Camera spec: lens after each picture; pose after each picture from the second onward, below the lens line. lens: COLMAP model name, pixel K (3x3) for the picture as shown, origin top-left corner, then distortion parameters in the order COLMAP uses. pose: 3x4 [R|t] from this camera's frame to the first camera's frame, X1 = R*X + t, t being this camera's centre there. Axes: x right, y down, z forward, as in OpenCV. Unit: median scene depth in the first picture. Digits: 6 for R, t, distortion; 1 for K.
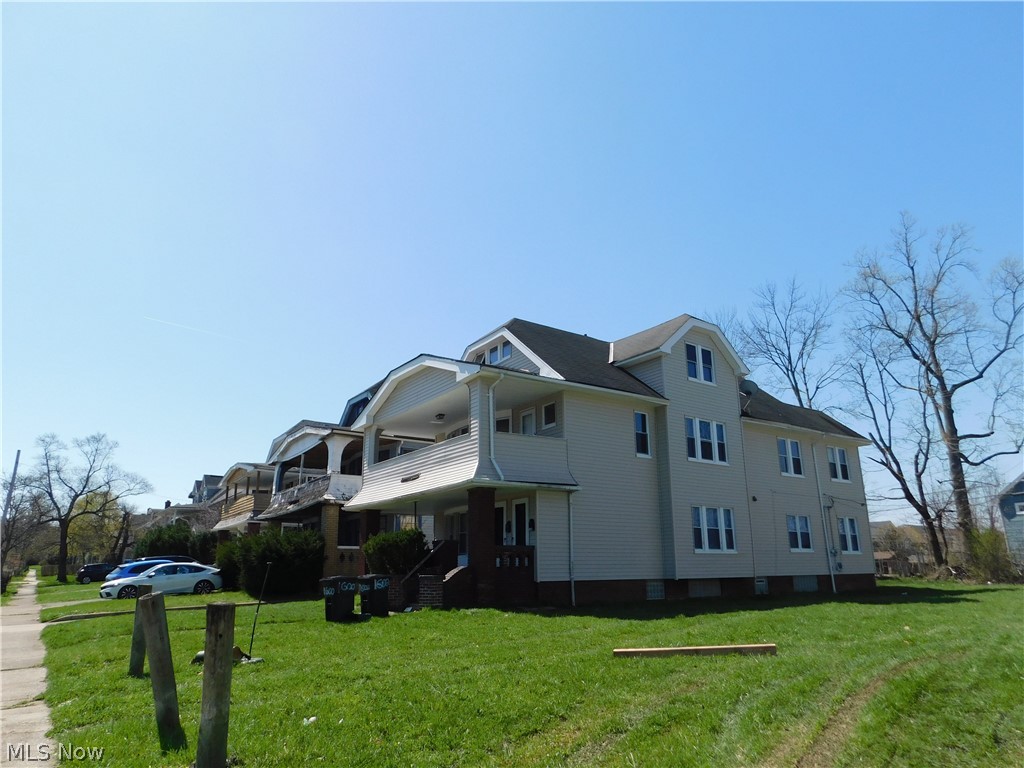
lens RADIAL K [[677.0, 0, 514.9], [0, 677.0, 383.5], [0, 0, 1]] dist [-0.069883, 0.066157]
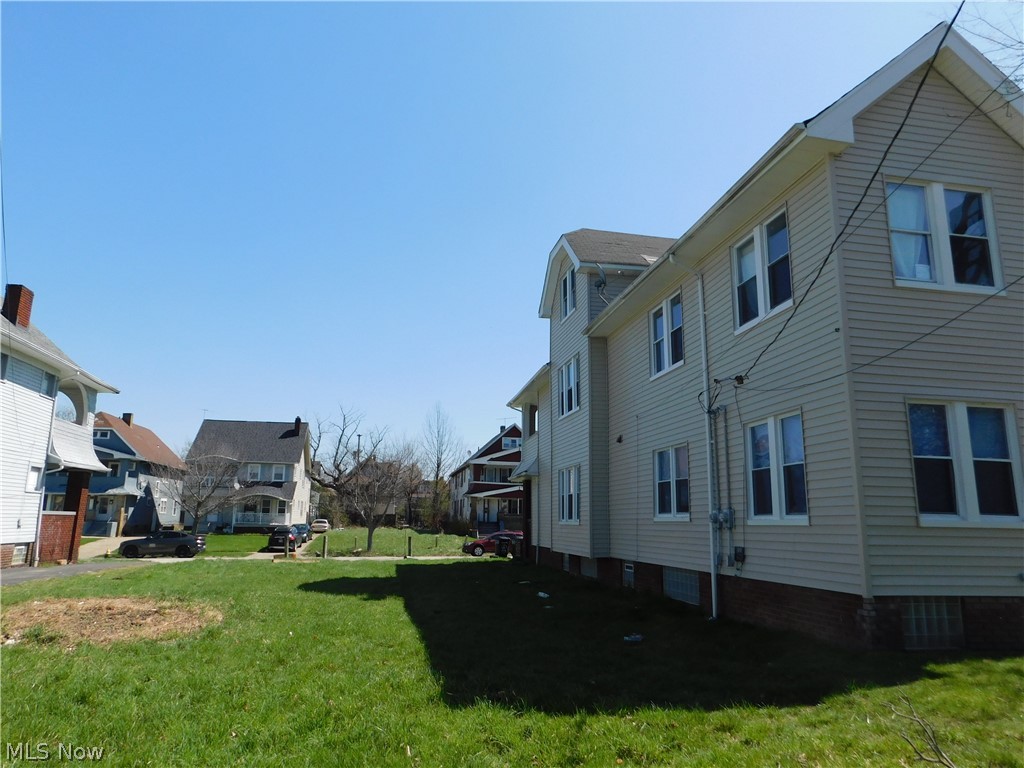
lens RADIAL K [[695.4, 0, 512.0], [0, 695.4, 384.0], [0, 0, 1]] dist [-0.054925, 0.060965]
pose [[-0.423175, -0.179348, -0.888120, 1.067288], [0.231584, 0.926243, -0.297392, 0.316560], [0.875952, -0.331523, -0.350429, 1.239413]]
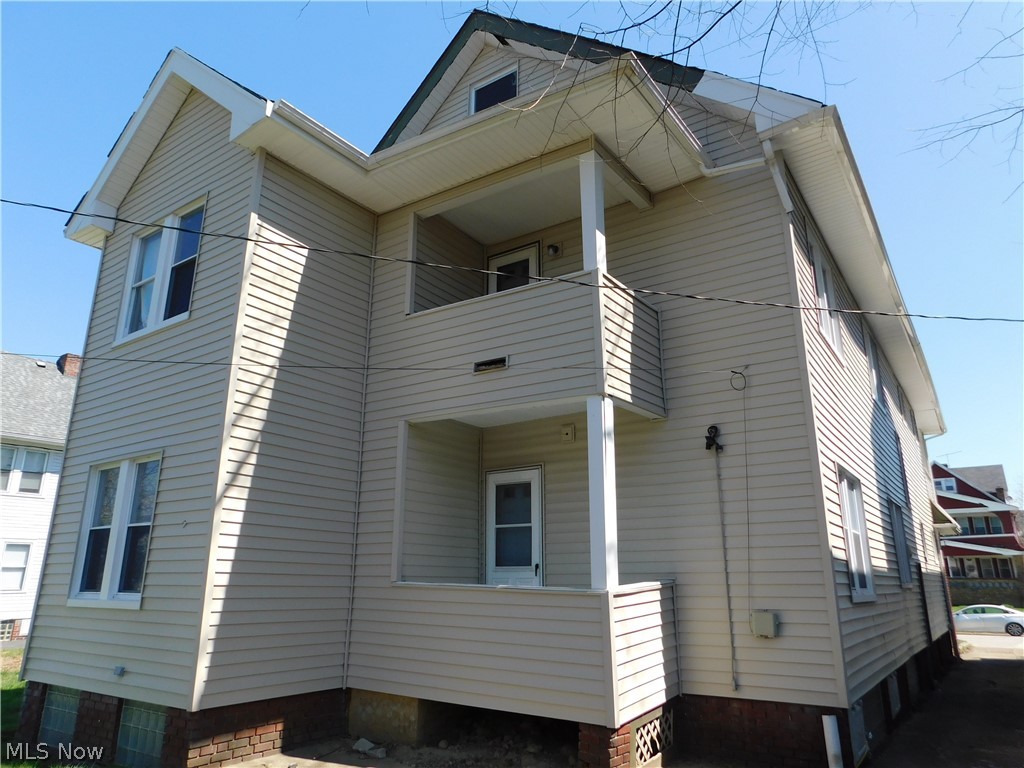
lens RADIAL K [[695.4, 0, 512.0], [0, 695.4, 384.0], [0, 0, 1]] dist [-0.054925, 0.060965]
pose [[-0.944972, -0.084684, -0.316001, 0.567527], [0.093530, 0.855671, -0.508999, 0.422901], [0.313497, -0.510545, -0.800664, 1.653725]]
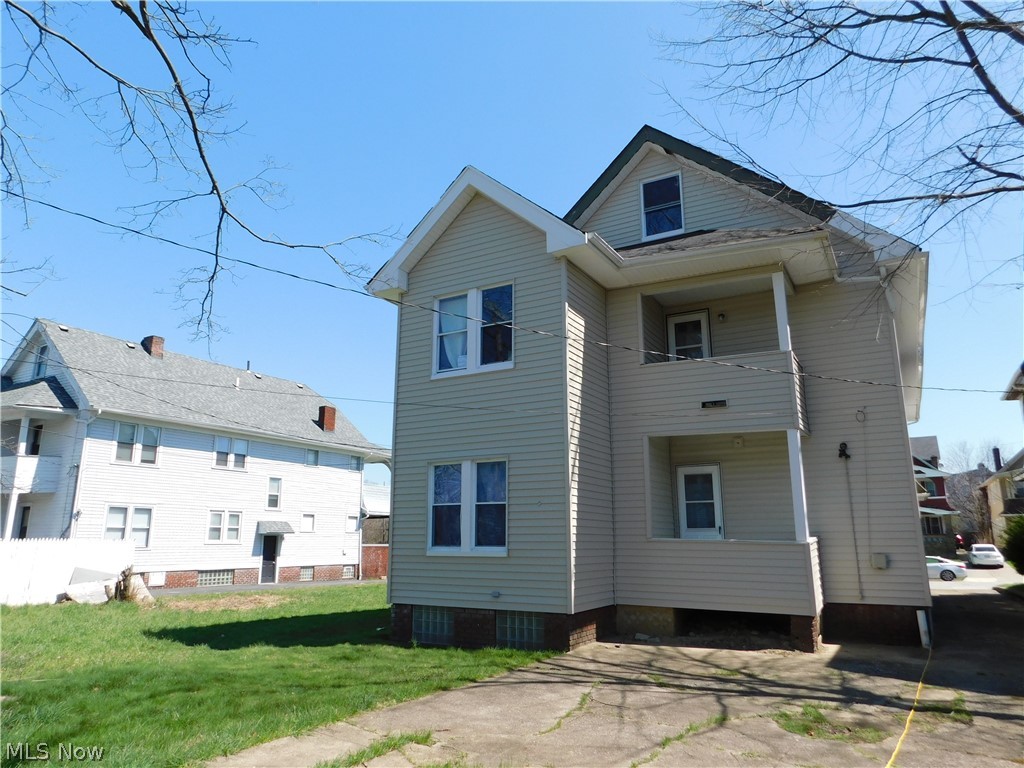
lens RADIAL K [[695.4, 0, 512.0], [0, 695.4, 384.0], [0, 0, 1]] dist [-0.054925, 0.060965]
pose [[-0.910890, -0.083008, -0.404215, 0.808635], [0.119069, 0.885022, -0.450064, 0.449178], [0.395098, -0.458089, -0.796274, 1.748572]]
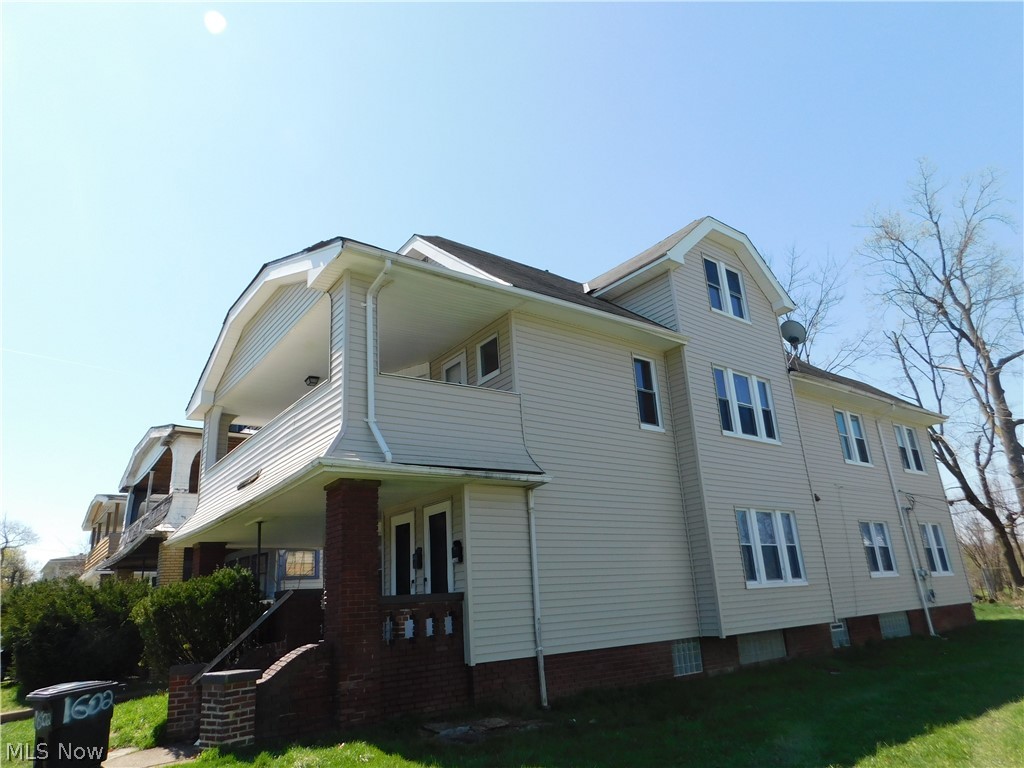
lens RADIAL K [[675.1, 0, 511.9], [0, 675.1, 385.8], [0, 0, 1]] dist [-0.055461, 0.045485]
pose [[0.998122, -0.039009, 0.047235, 0.038222], [0.041310, 0.997956, -0.048768, 0.088176], [-0.045236, 0.050627, 0.997693, 0.384938]]
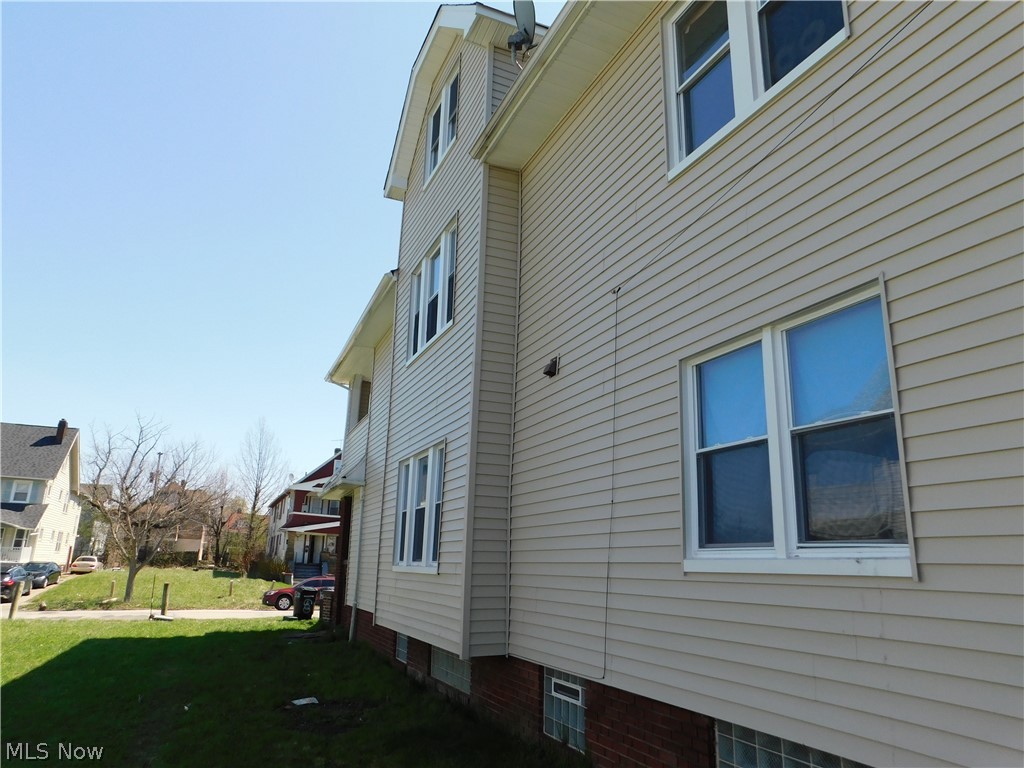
lens RADIAL K [[695.4, 0, 512.0], [0, 695.4, 384.0], [0, 0, 1]] dist [-0.054925, 0.060965]
pose [[-0.210983, -0.256051, -0.943358, 0.661311], [0.234735, 0.923570, -0.303179, 0.275130], [0.948887, -0.285404, -0.134753, 1.090534]]
